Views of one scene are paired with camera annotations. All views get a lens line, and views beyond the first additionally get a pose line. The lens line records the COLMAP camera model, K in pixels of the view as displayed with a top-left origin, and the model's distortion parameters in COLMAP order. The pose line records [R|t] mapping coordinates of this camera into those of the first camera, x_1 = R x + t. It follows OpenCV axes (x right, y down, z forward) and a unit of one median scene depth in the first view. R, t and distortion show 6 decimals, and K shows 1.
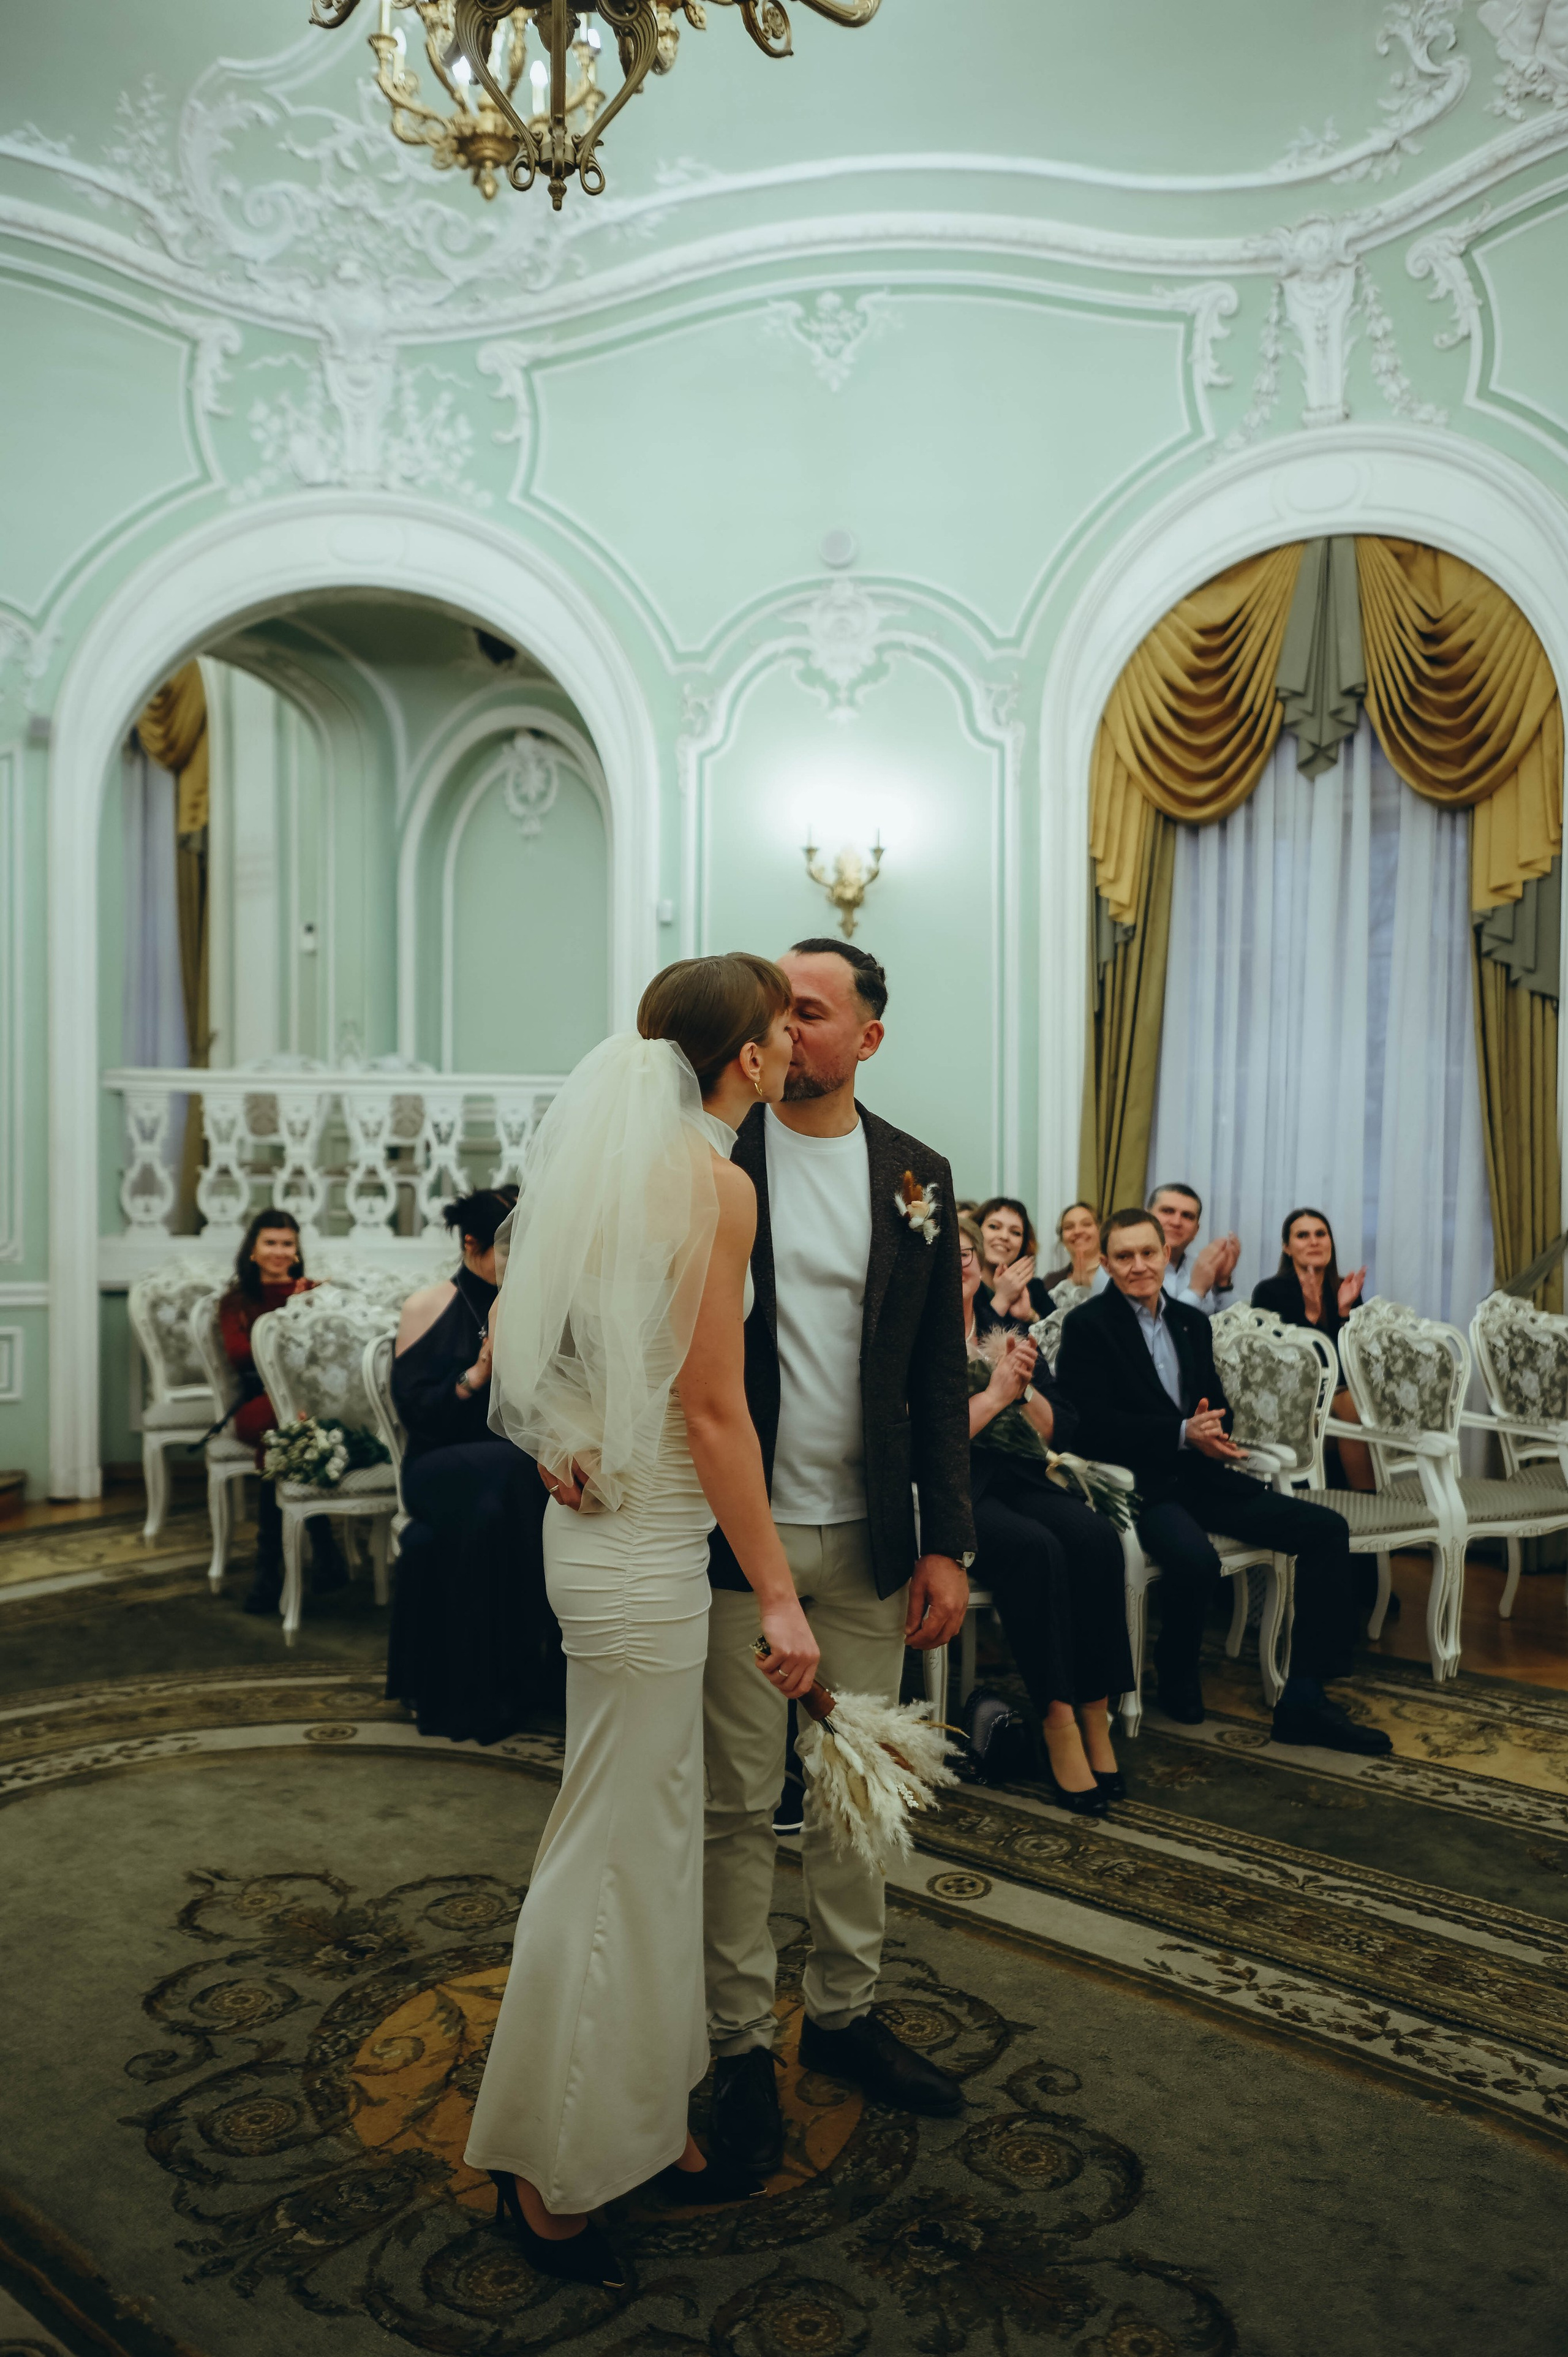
lens RADIAL K [[1952.2, 0, 784.0], [0, 1952.2, 1178.5], [0, 0, 1]] dist [0.003145, -0.001094]
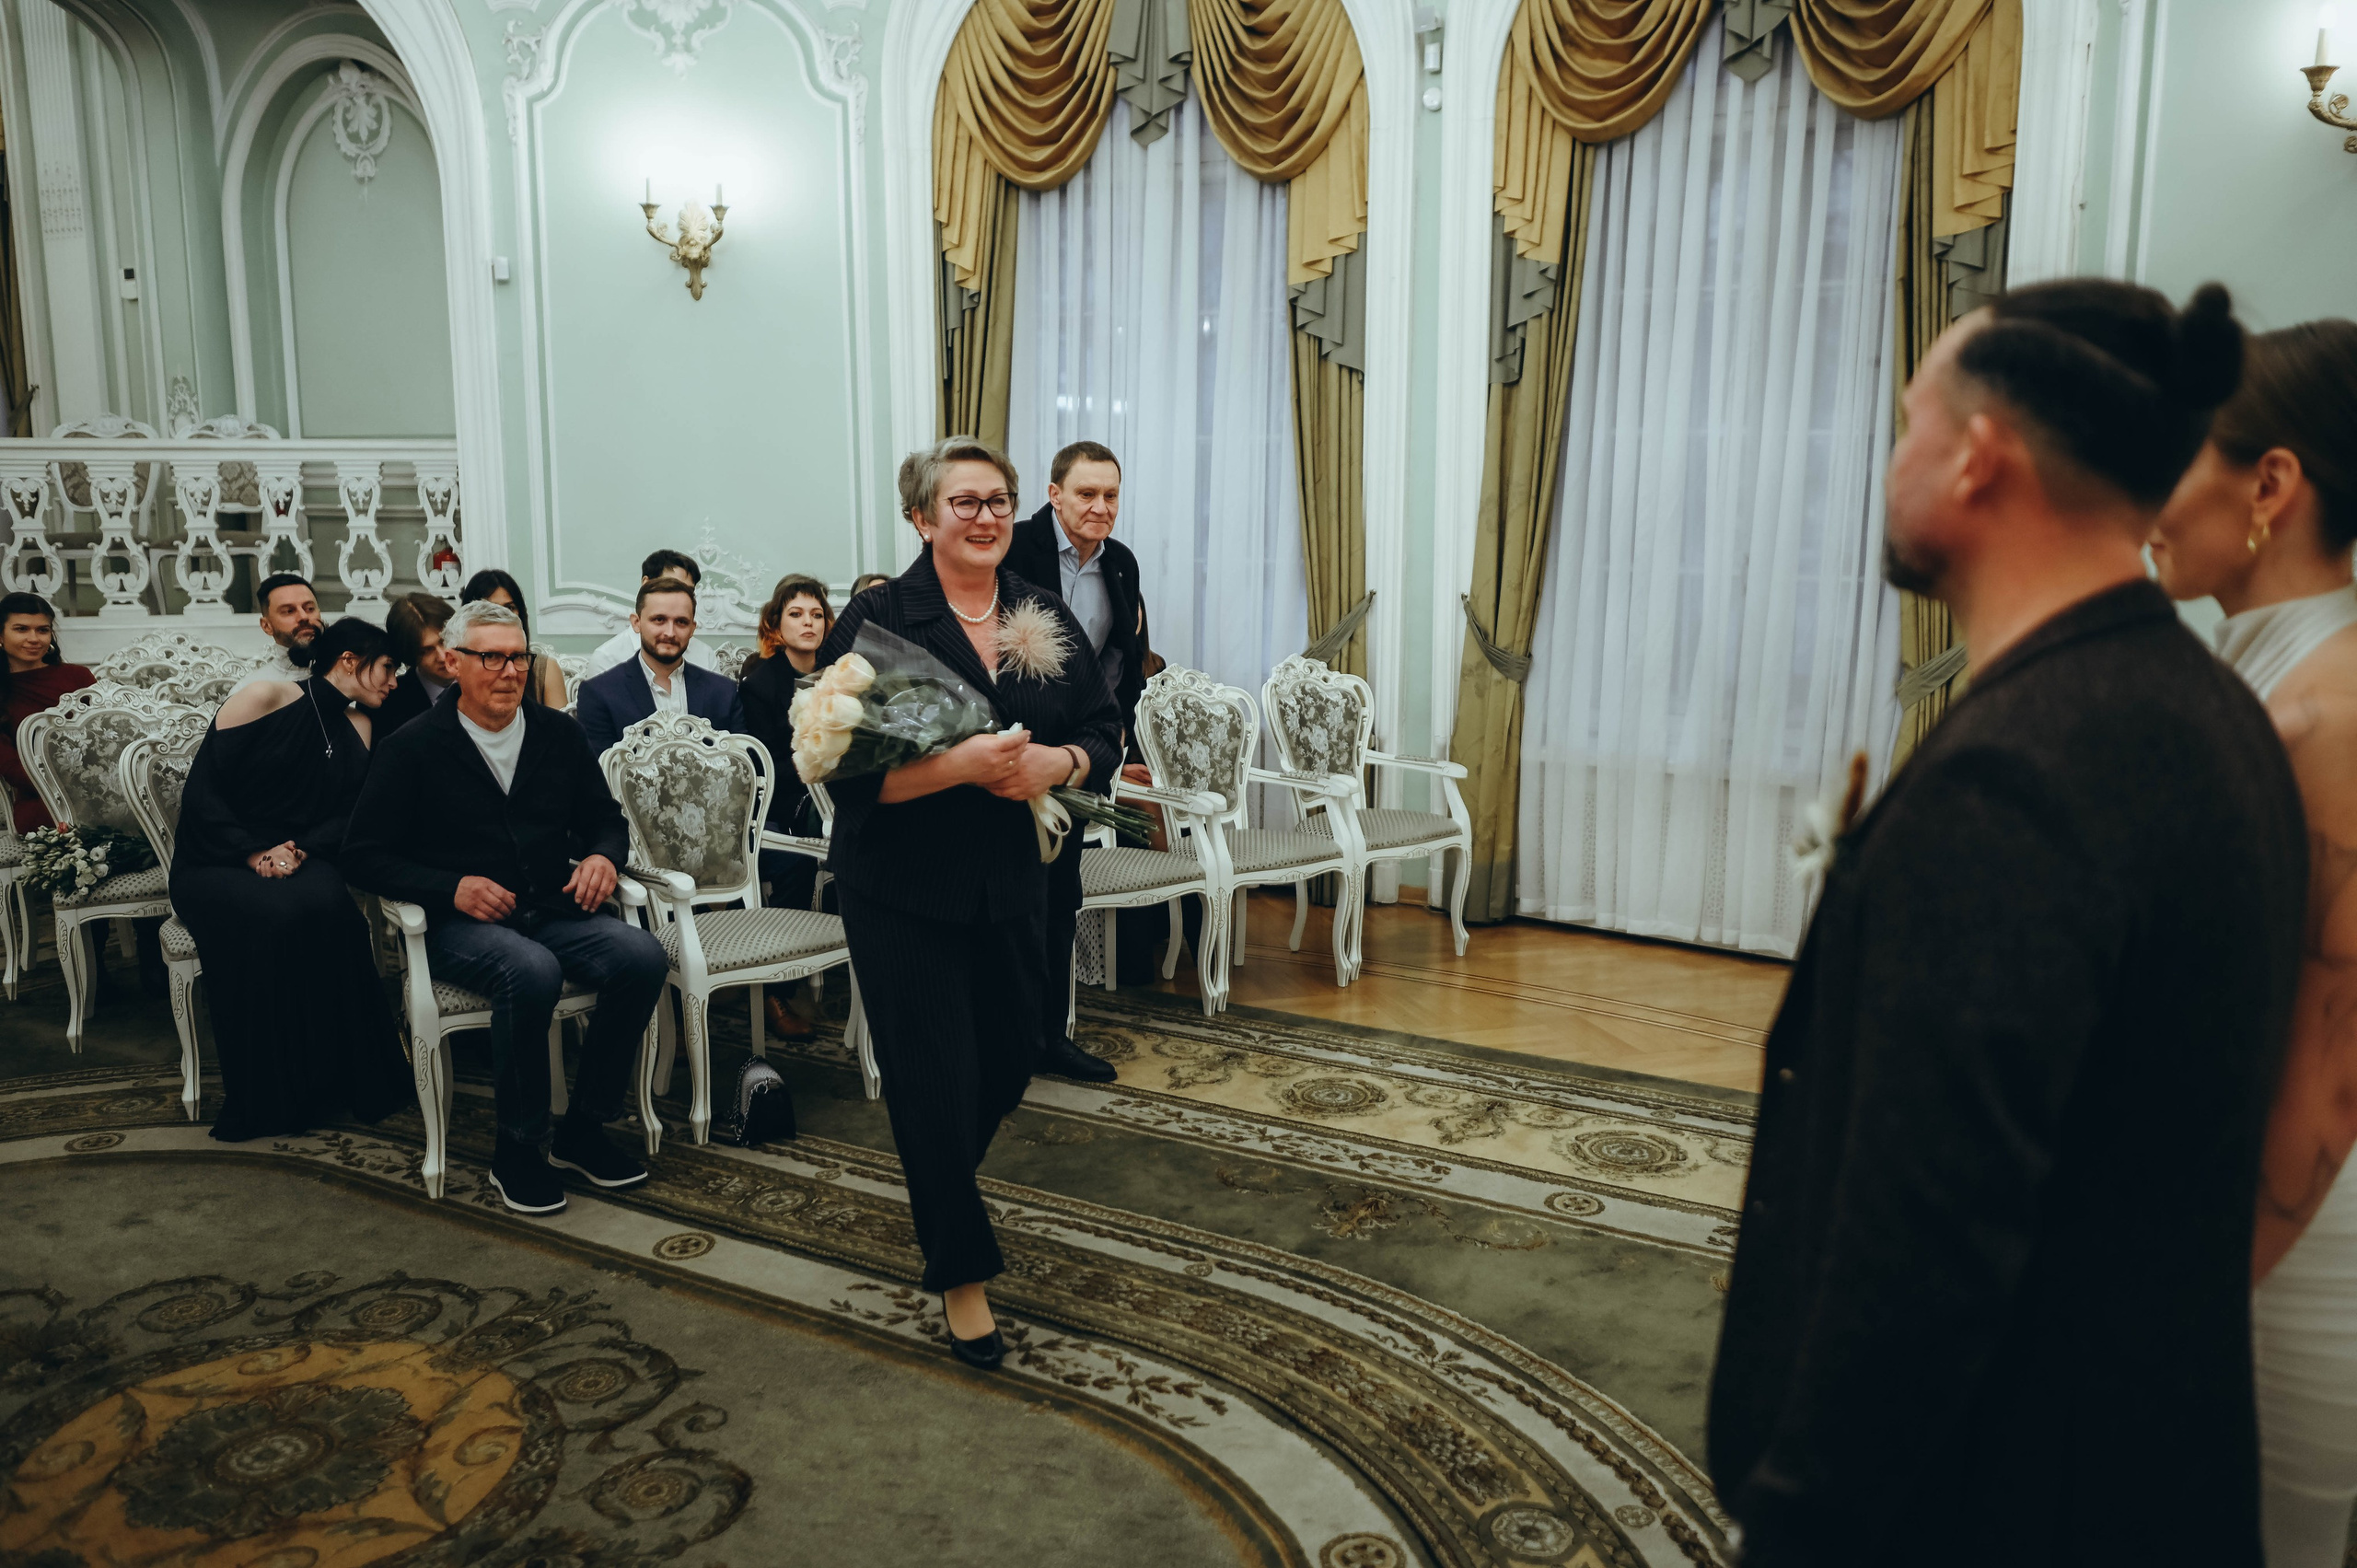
lens RADIAL K [[1946.7, 0, 1178.5], [0, 1946.7, 784.0], [0, 0, 1]] dist [0.008434, -0.007711]
pose [[0.980258, -0.039964, 0.193643, 0.112427], [0.012632, 0.990018, 0.140375, -0.026873], [-0.197320, -0.135158, 0.970977, -0.045055]]
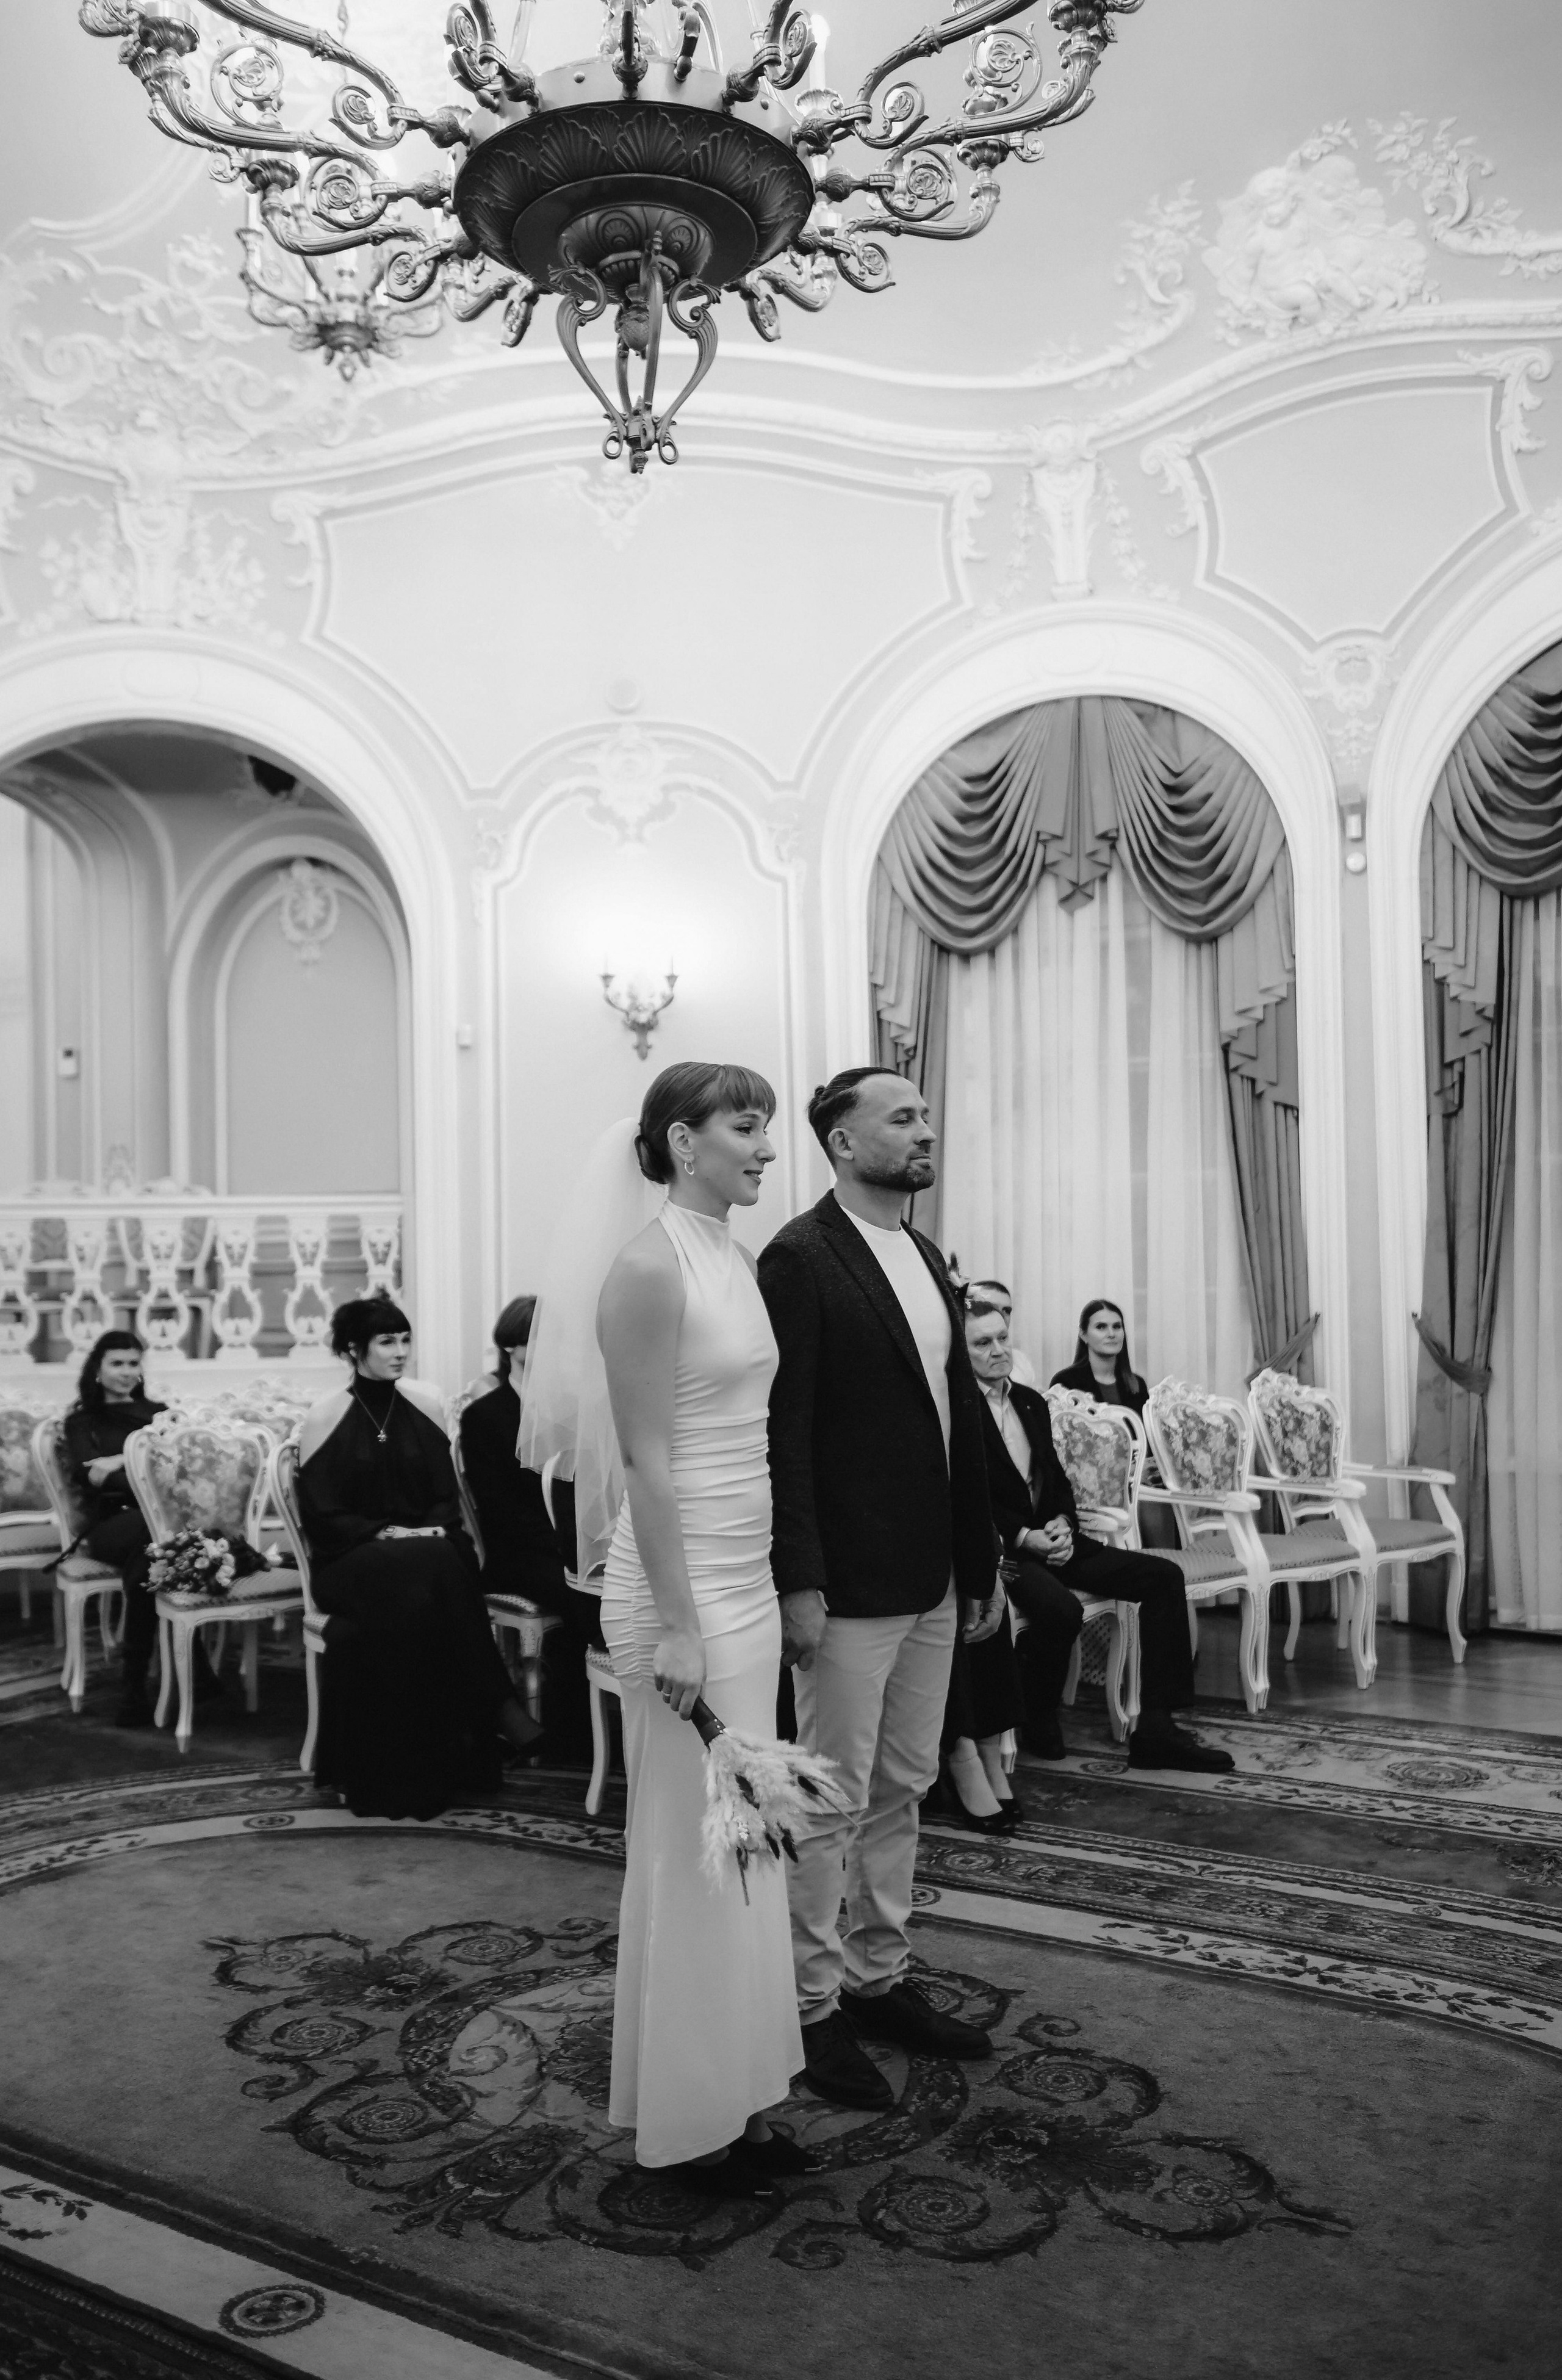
lens RADIAL K [[1987.4, 0, 773.2], [0, 1987.4, 1189.2], [0, 0, 1]] dist [0.008602, -0.005488]
pose [[0.986149, -0.019340, 0.164733, -0.121344], [0.028353, 0.998216, -0.052541, 0.008285], [-0.163423, 0.056484, 0.984938, -0.102824]]
